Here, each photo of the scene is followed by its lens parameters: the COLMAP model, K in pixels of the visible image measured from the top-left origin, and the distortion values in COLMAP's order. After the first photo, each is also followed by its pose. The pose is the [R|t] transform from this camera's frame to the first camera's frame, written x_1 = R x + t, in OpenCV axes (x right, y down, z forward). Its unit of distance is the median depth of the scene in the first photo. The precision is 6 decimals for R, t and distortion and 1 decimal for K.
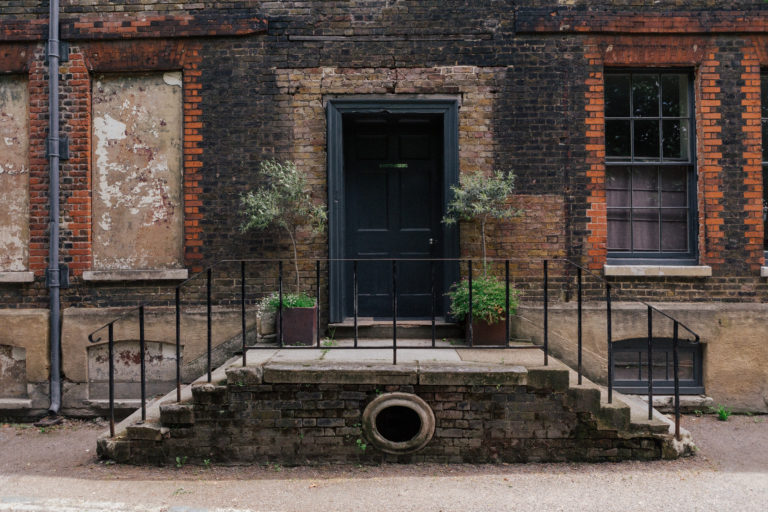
lens RADIAL K [[533.4, 0, 393.9], [0, 533.4, 248.1], [0, 0, 1]] dist [-0.035457, 0.026099]
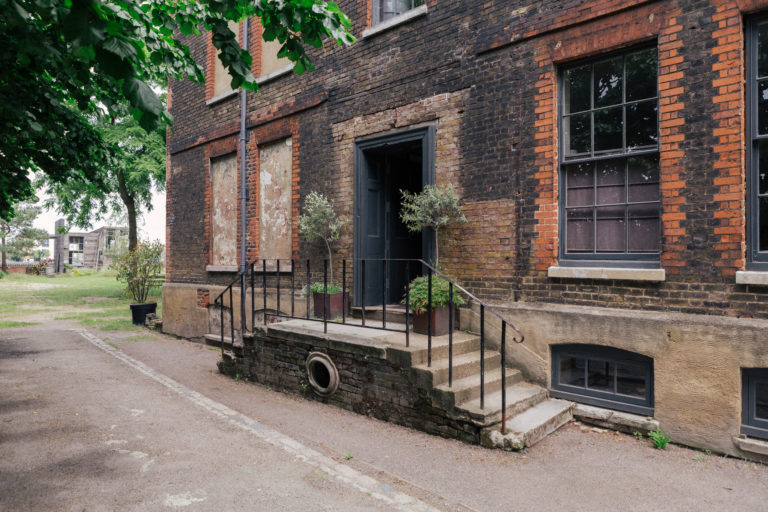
lens RADIAL K [[533.4, 0, 369.8], [0, 533.4, 247.0], [0, 0, 1]] dist [-0.035457, 0.026099]
pose [[0.714963, -0.011720, -0.699064, 0.847202], [0.012552, 0.999914, -0.003927, -0.004795], [0.699050, -0.005967, 0.715048, 0.053583]]
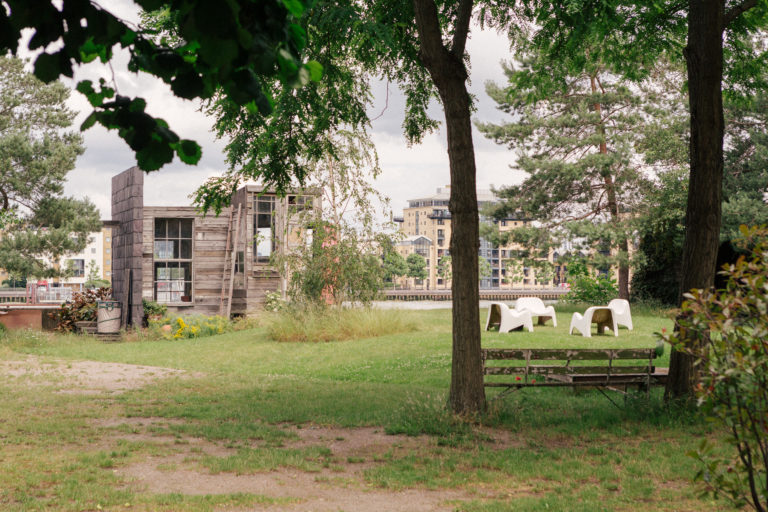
lens RADIAL K [[1445.2, 0, 383.7], [0, 1445.2, 255.9], [0, 0, 1]] dist [-0.044725, 0.000000]
pose [[0.468020, -0.014018, -0.883607, -0.540571], [0.022353, 0.999742, -0.004021, -0.009819], [0.883435, -0.017870, 0.468212, 0.135520]]
